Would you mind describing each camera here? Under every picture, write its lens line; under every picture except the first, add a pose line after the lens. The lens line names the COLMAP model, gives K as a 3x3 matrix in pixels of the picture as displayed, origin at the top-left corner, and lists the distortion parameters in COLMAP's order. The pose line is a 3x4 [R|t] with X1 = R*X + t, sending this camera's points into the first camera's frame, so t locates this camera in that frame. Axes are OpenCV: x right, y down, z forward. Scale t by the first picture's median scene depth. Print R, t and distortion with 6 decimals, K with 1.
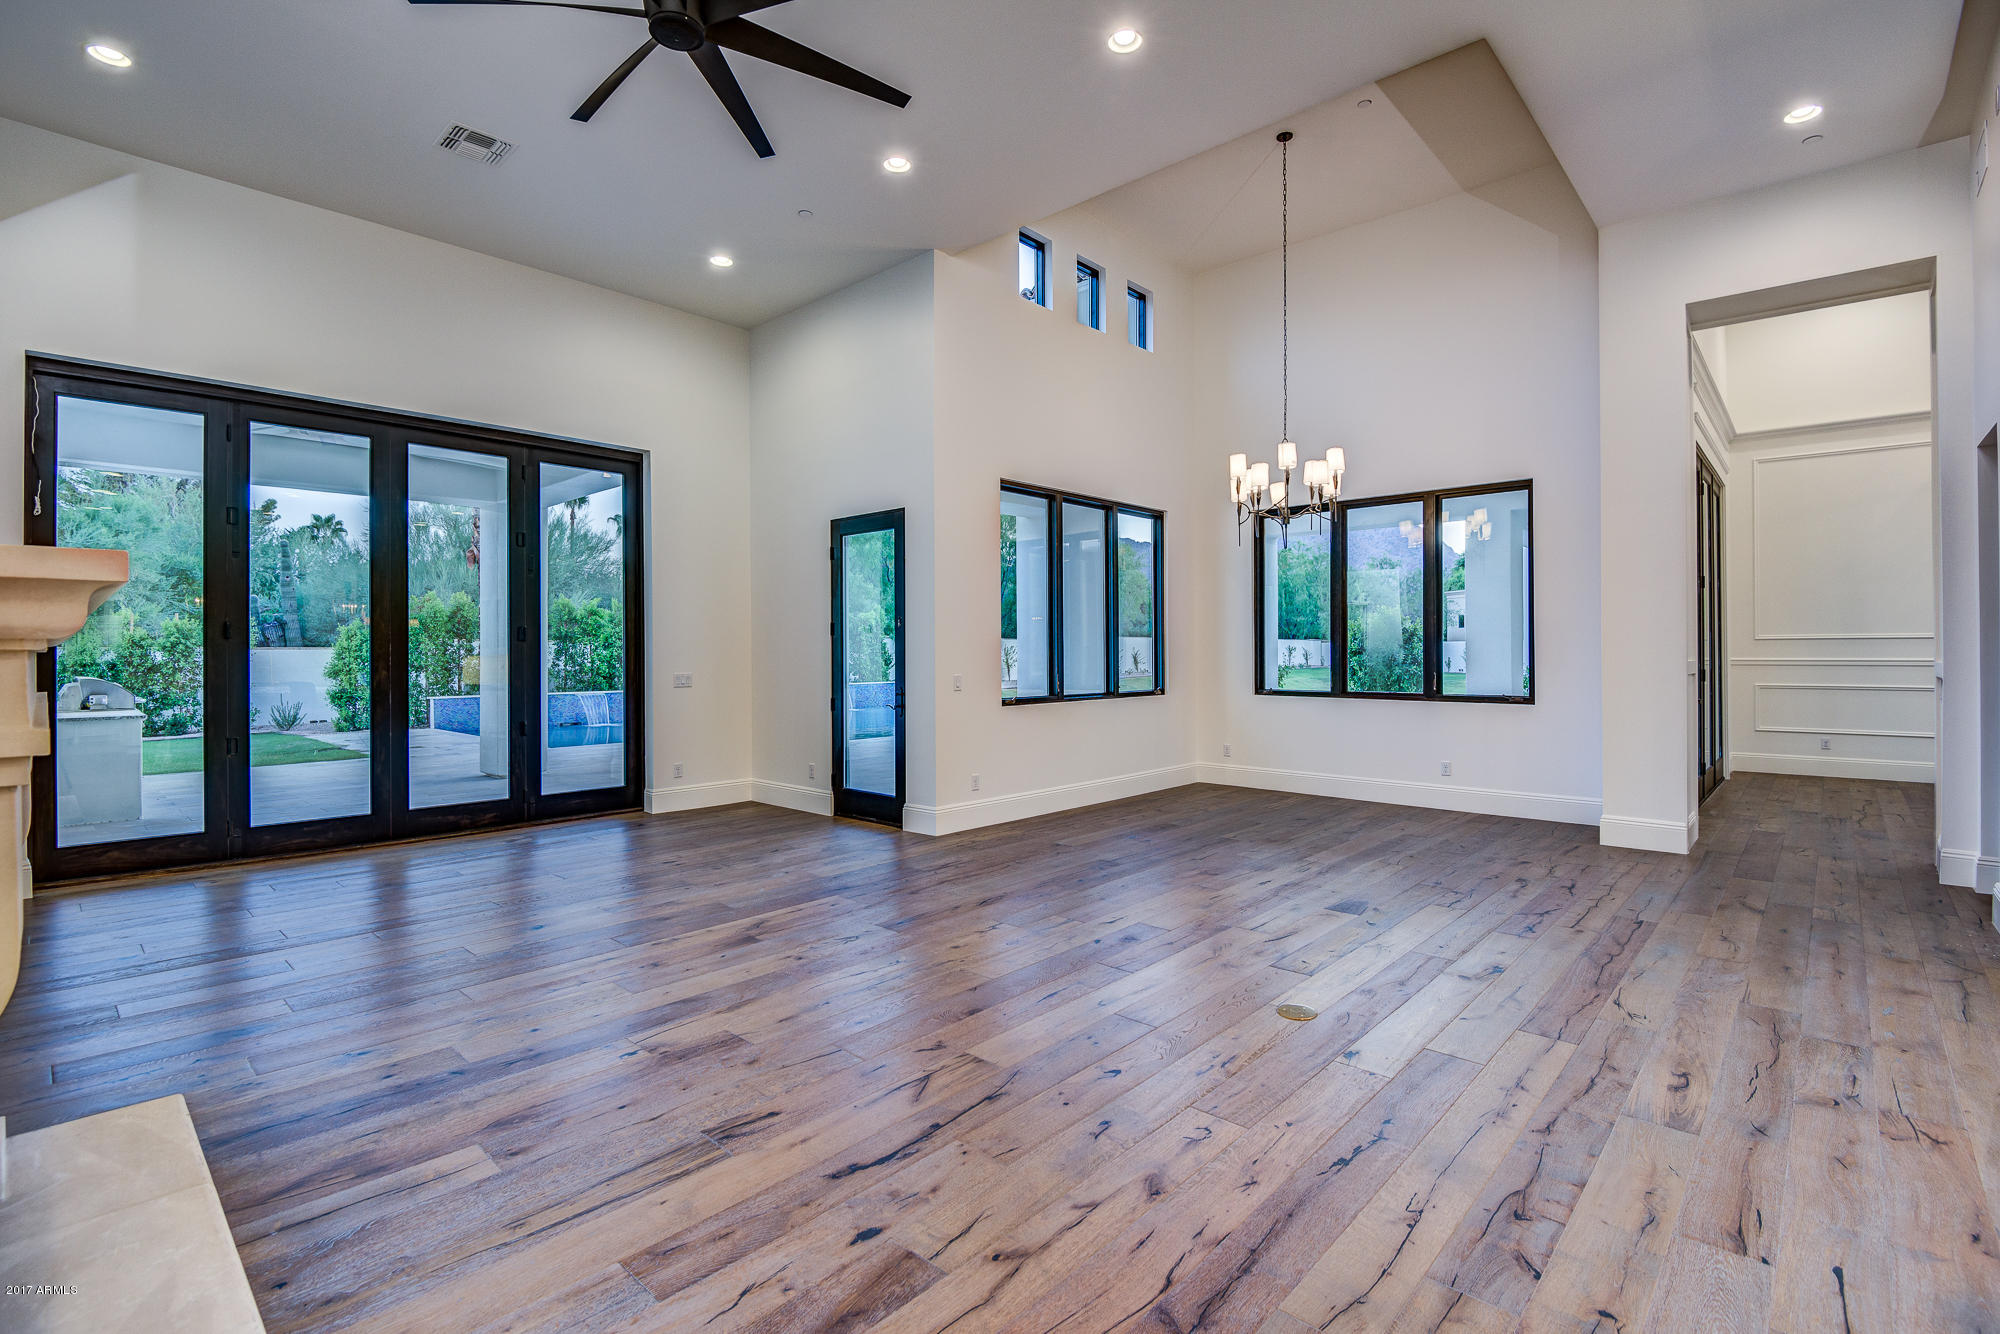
lens RADIAL K [[912.4, 0, 999.8], [0, 912.4, 656.0], [0, 0, 1]] dist [0.011487, -0.018120]
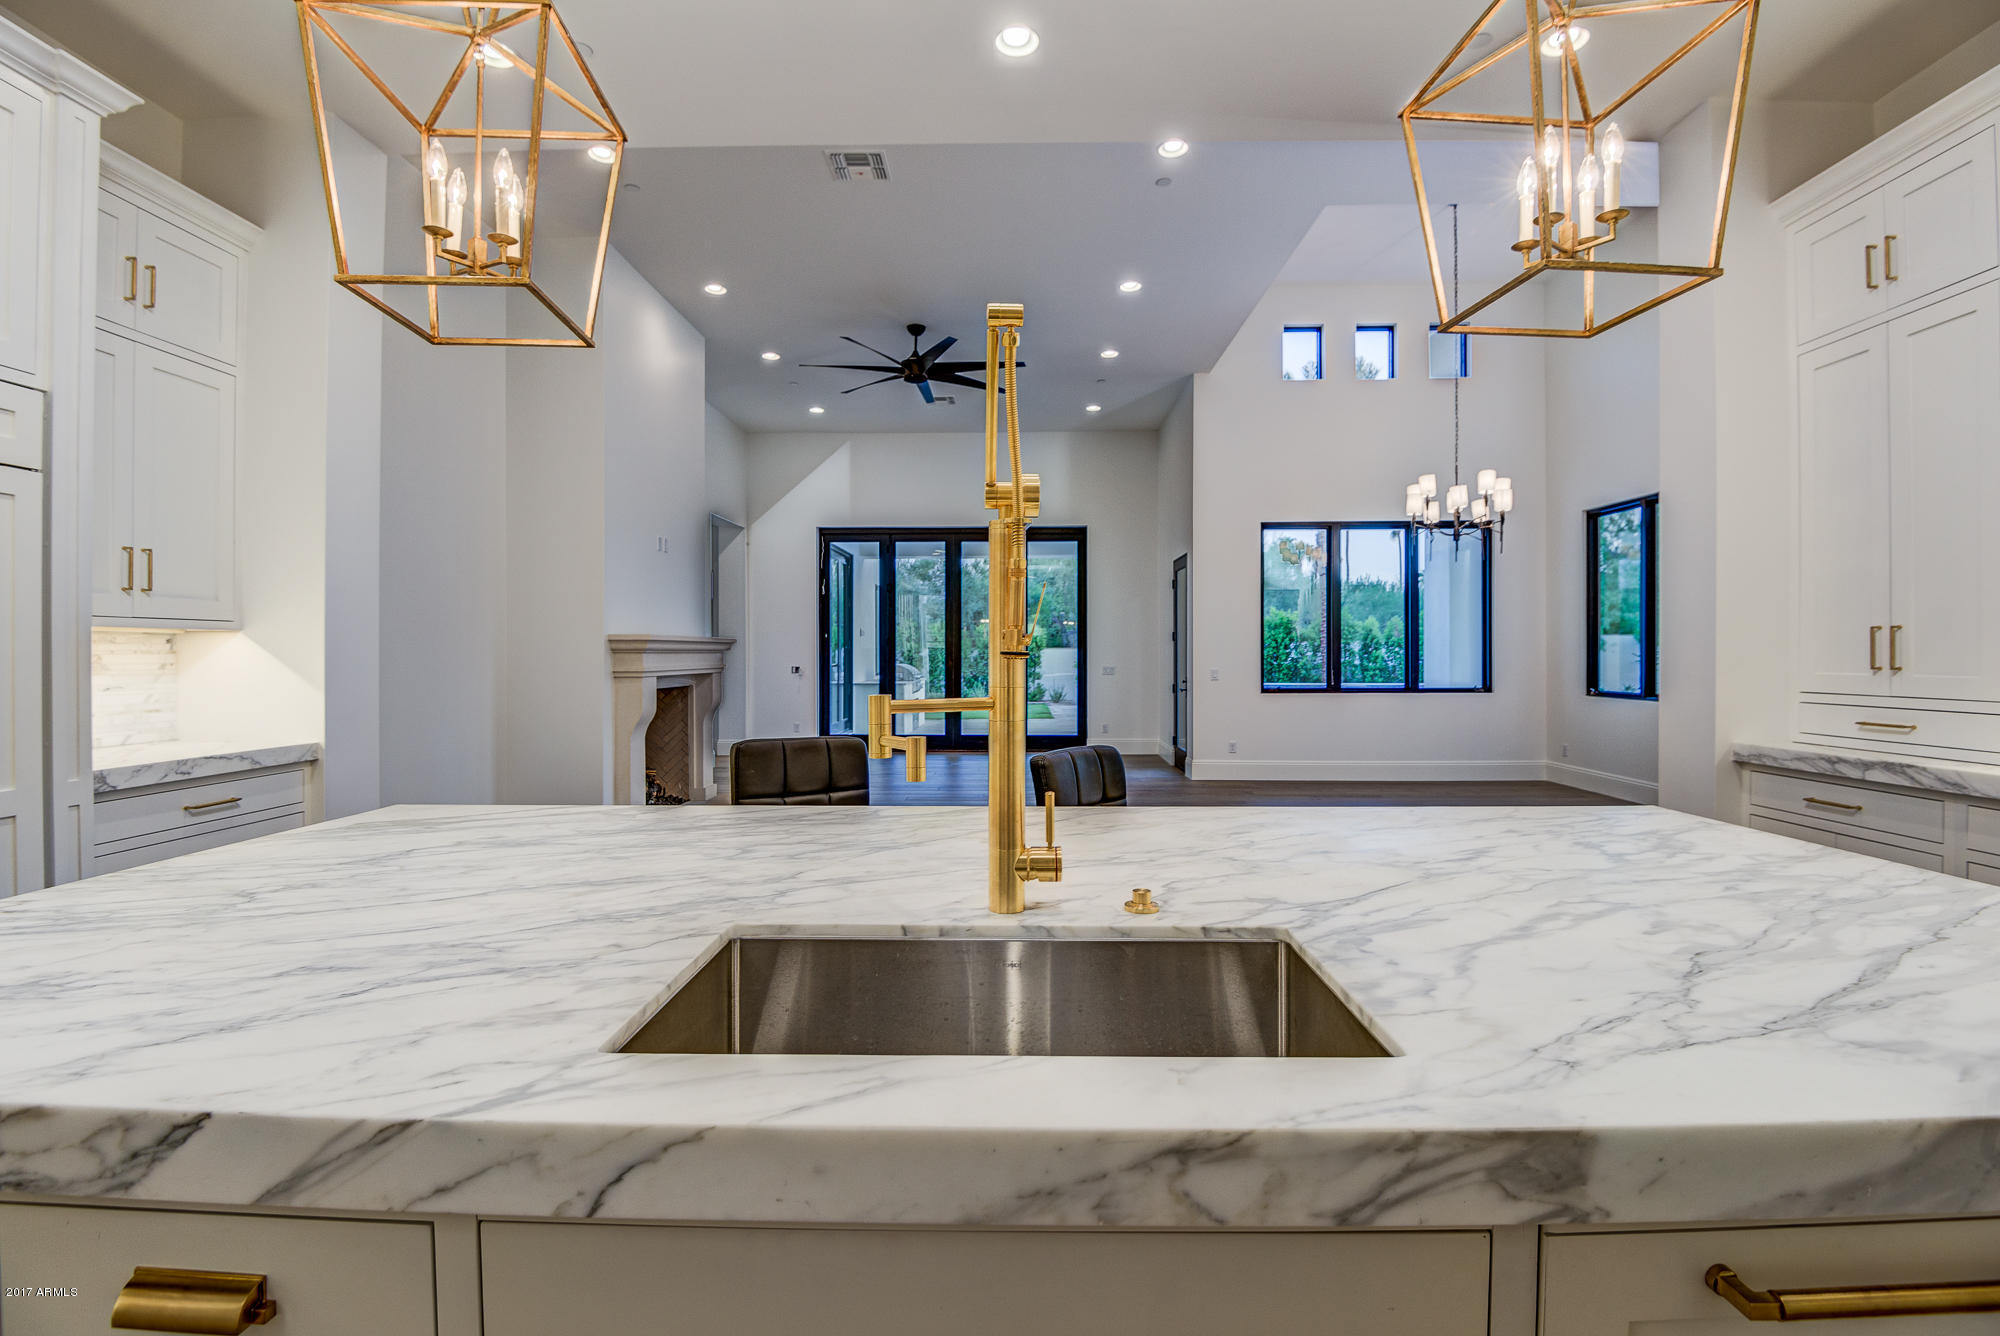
lens RADIAL K [[905.3, 0, 1002.0], [0, 905.3, 655.5], [0, 0, 1]] dist [0.020229, -0.025807]
pose [[0.661385, 0.003948, -0.750037, 1.143149], [-0.003772, 0.999991, 0.001937, -0.000995], [0.750037, 0.001548, 0.661394, -0.251983]]
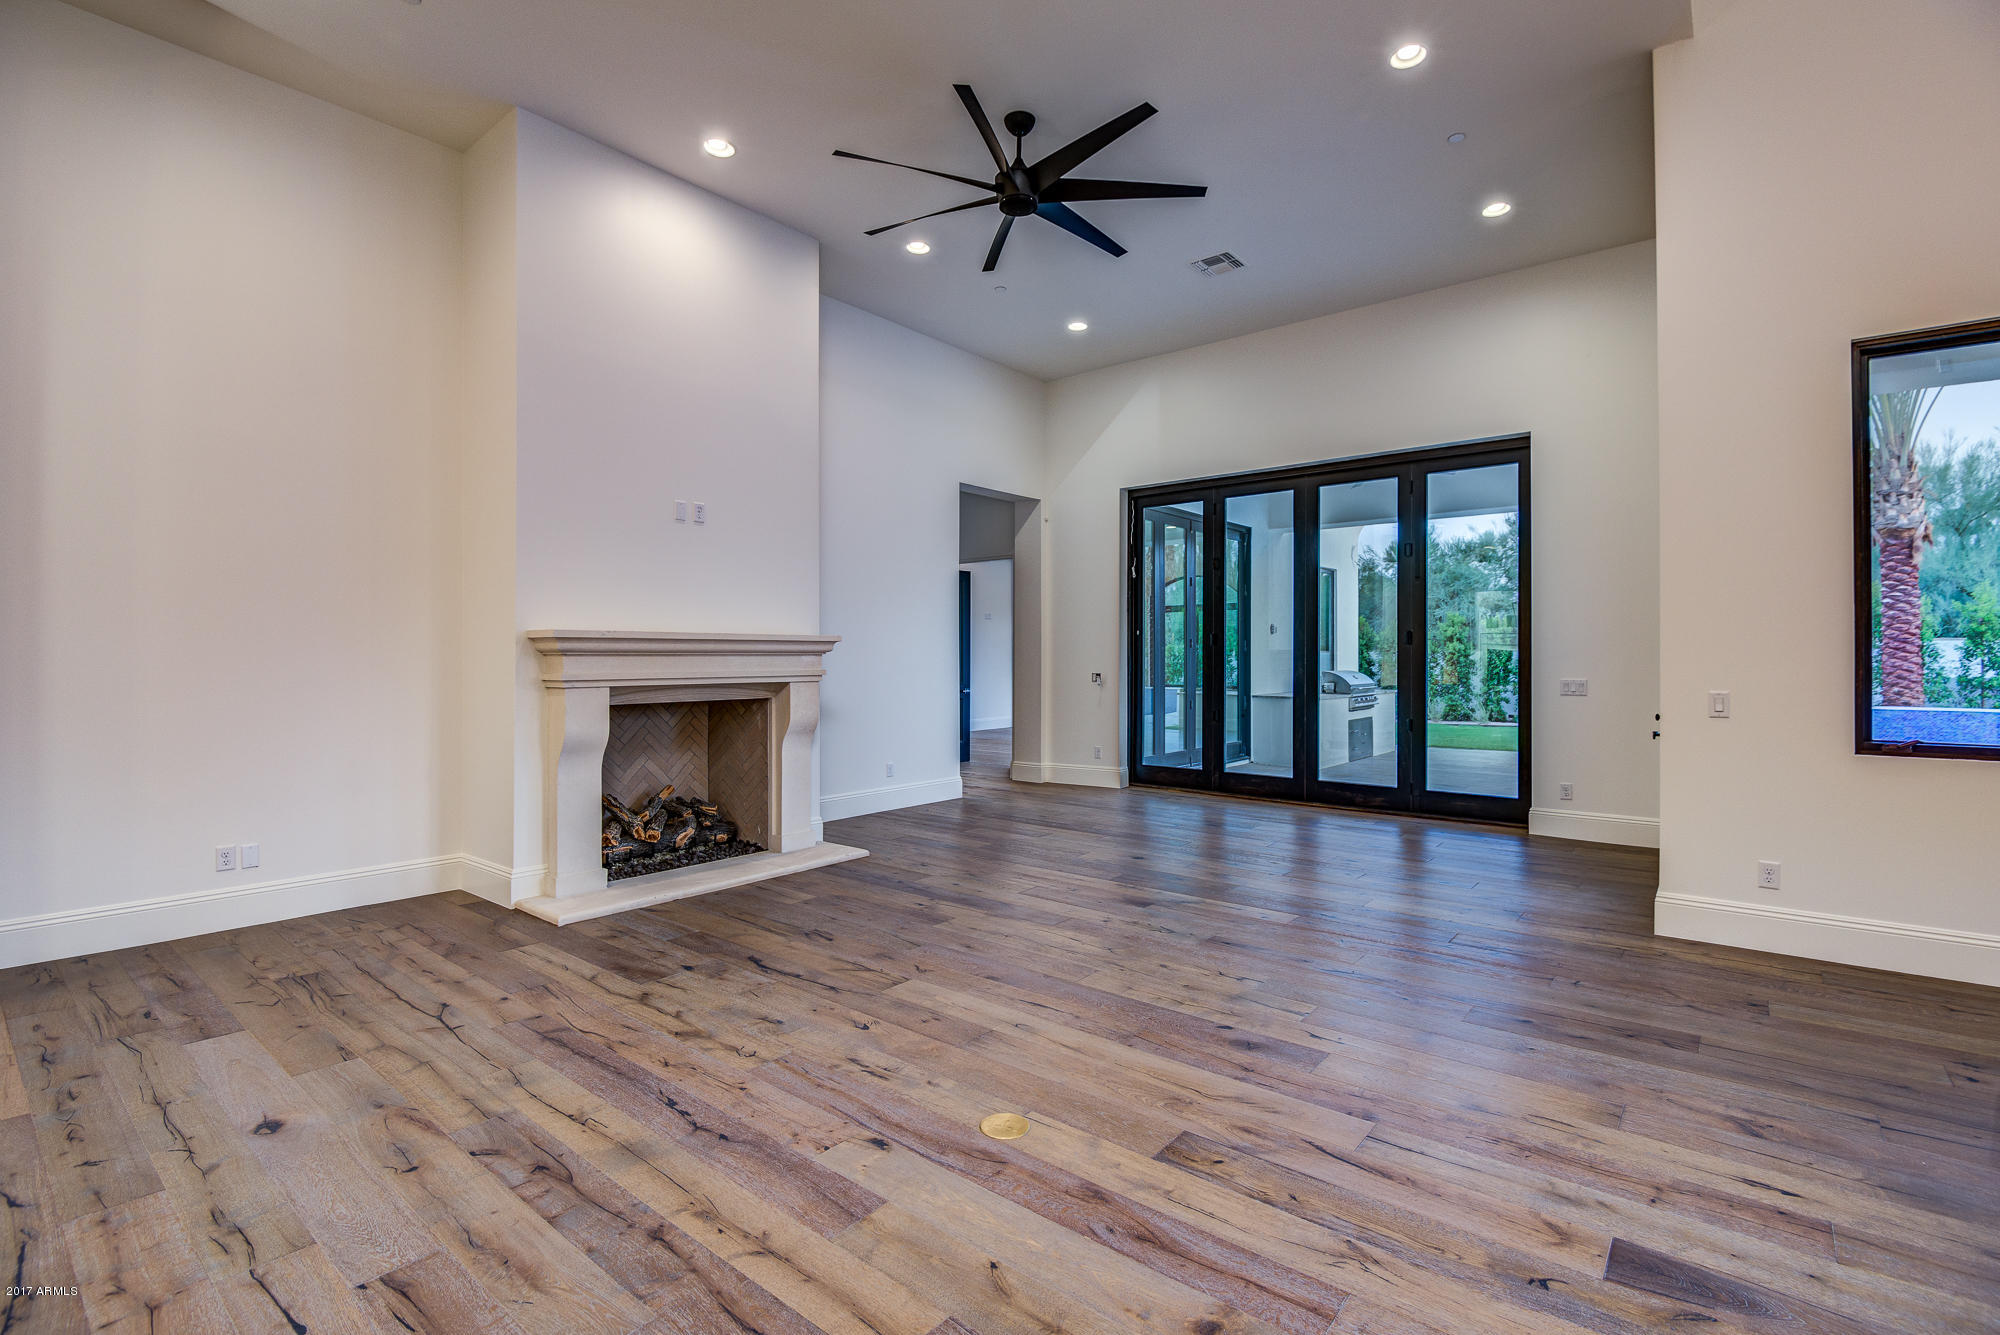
lens RADIAL K [[905.3, 0, 1002.0], [0, 905.3, 655.0], [0, 0, 1]] dist [0.020229, -0.025807]
pose [[0.057040, 0.001406, -0.998371, 0.791230], [-0.004026, 0.999991, 0.001178, -0.004316], [0.998364, 0.003952, 0.057046, 0.695904]]
